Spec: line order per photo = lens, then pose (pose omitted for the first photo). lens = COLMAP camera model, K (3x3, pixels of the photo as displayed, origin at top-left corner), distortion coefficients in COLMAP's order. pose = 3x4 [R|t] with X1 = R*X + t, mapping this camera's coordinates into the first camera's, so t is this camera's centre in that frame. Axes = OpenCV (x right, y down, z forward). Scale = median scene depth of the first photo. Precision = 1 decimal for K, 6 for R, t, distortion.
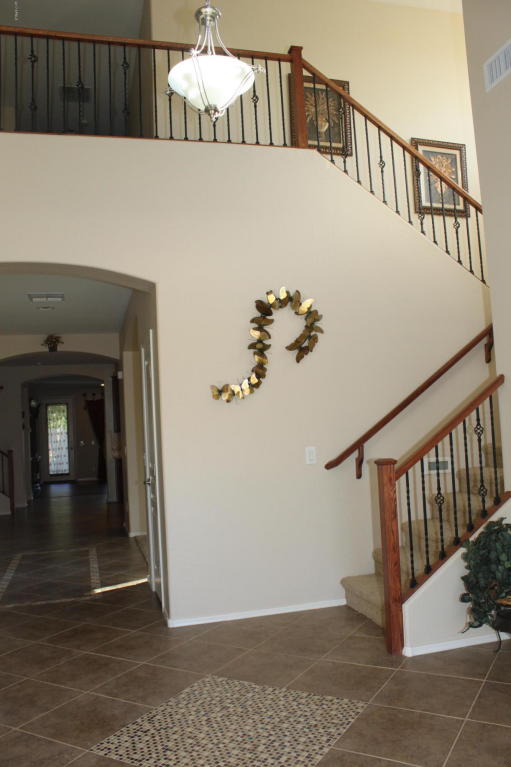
lens RADIAL K [[635.9, 0, 255.5], [0, 635.9, 383.5], [0, 0, 1]] dist [-0.163722, 0.155788]
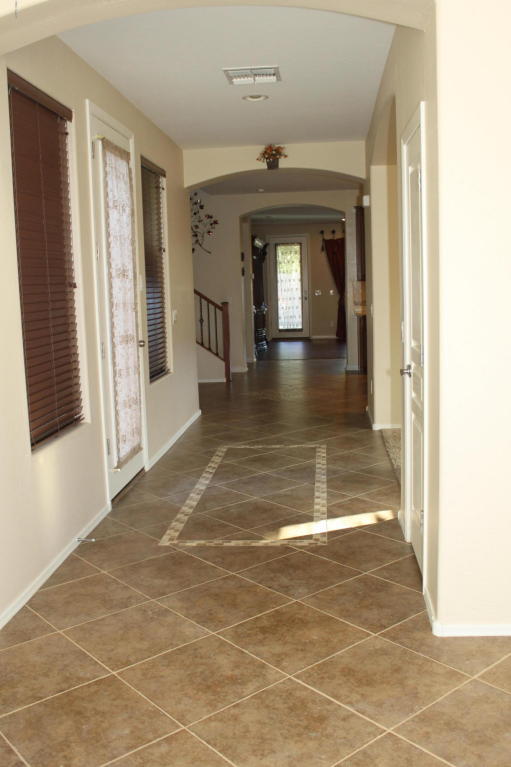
lens RADIAL K [[783.3, 0, 255.5], [0, 783.3, 383.5], [0, 0, 1]] dist [-0.140976, 0.007030]
pose [[0.939333, 0.065289, -0.336734, -0.027945], [0.006028, 0.978424, 0.206520, 0.006307], [0.342952, -0.196021, 0.918673, 0.131834]]
